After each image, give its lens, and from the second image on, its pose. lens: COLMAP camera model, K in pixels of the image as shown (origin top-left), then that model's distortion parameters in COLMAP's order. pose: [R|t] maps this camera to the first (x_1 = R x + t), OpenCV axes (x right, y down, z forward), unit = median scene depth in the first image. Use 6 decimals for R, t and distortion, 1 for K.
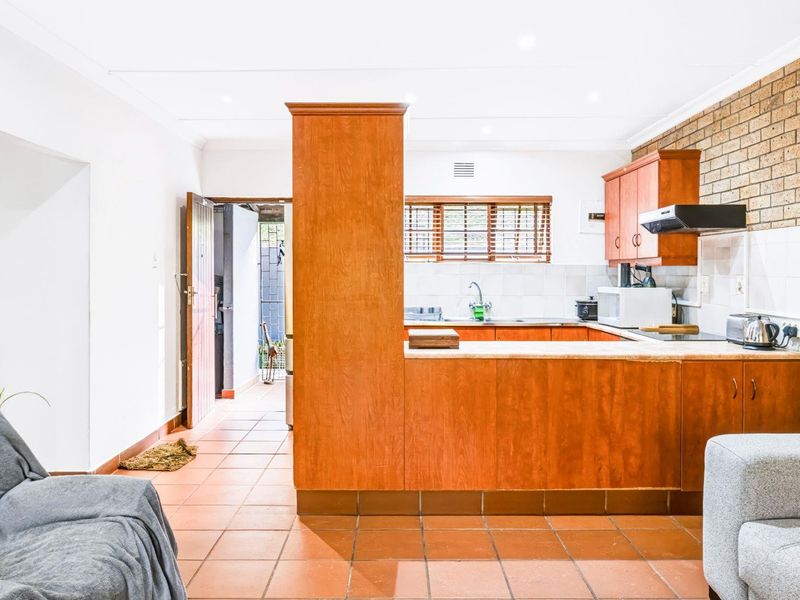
lens RADIAL K [[626.5, 0, 396.8], [0, 626.5, 293.8], [0, 0, 1]] dist [-0.005396, 0.000529]
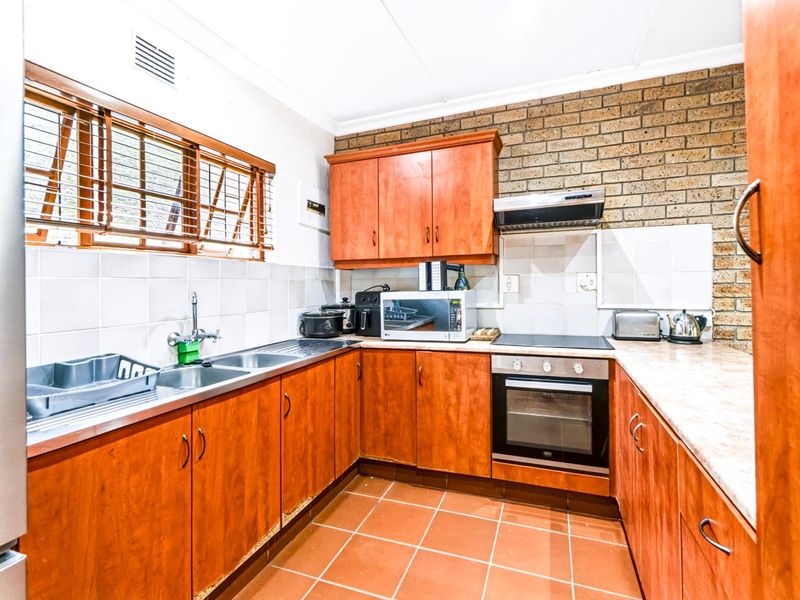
lens RADIAL K [[392.1, 0, 402.5], [0, 392.1, 277.8], [0, 0, 1]] dist [-0.003232, 0.002131]
pose [[0.357297, 0.007294, 0.933962, -0.146251], [0.050269, 0.998370, -0.027028, -0.018567], [-0.932637, 0.056606, 0.356348, 1.035041]]
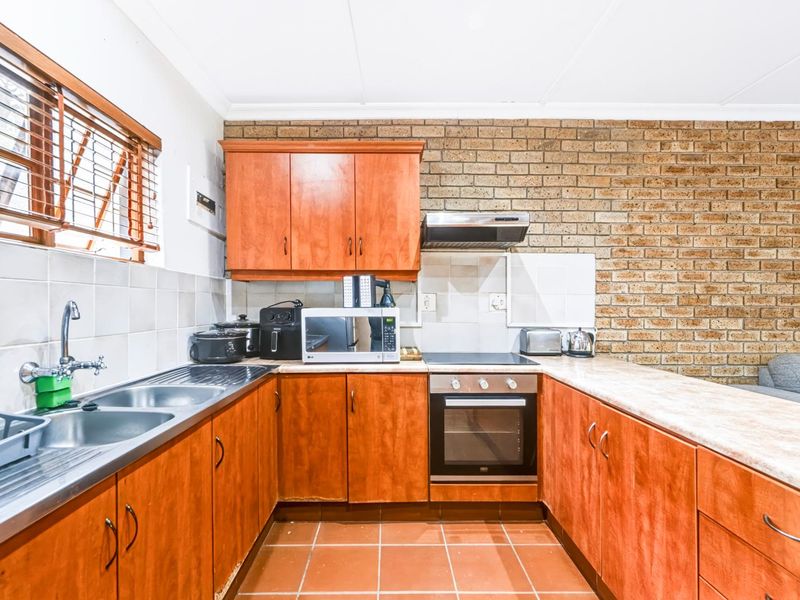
lens RADIAL K [[392.1, 0, 386.8], [0, 392.1, 308.7], [0, 0, 1]] dist [-0.003232, 0.002131]
pose [[-0.006730, -0.013167, 0.999891, -0.117164], [0.031122, 0.999426, 0.013370, -0.017185], [-0.999493, 0.031209, -0.006316, 1.170131]]
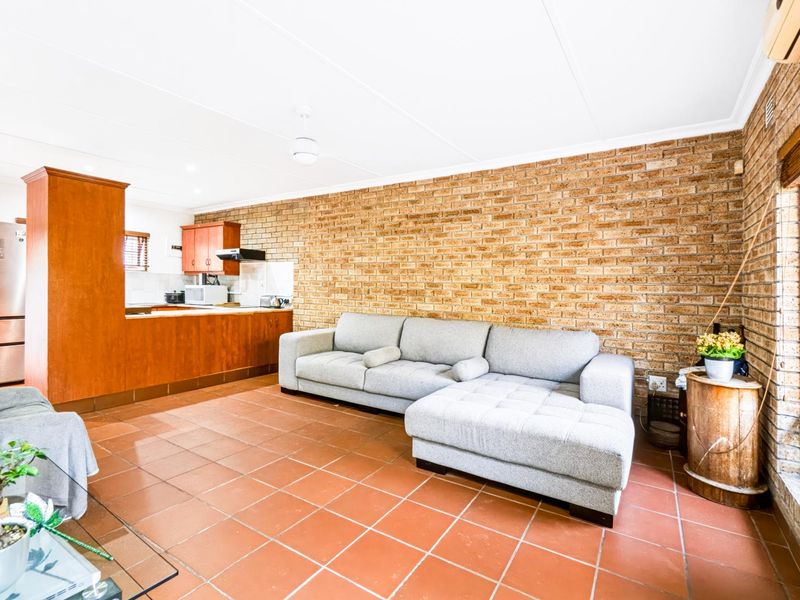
lens RADIAL K [[397.1, 0, 402.3], [0, 397.1, 291.5], [0, 0, 1]] dist [-0.012821, -0.001858]
pose [[0.532116, 0.001588, 0.846670, -0.446031], [0.009380, 0.999926, -0.007771, 0.030441], [-0.846619, 0.012077, 0.532062, -0.261386]]
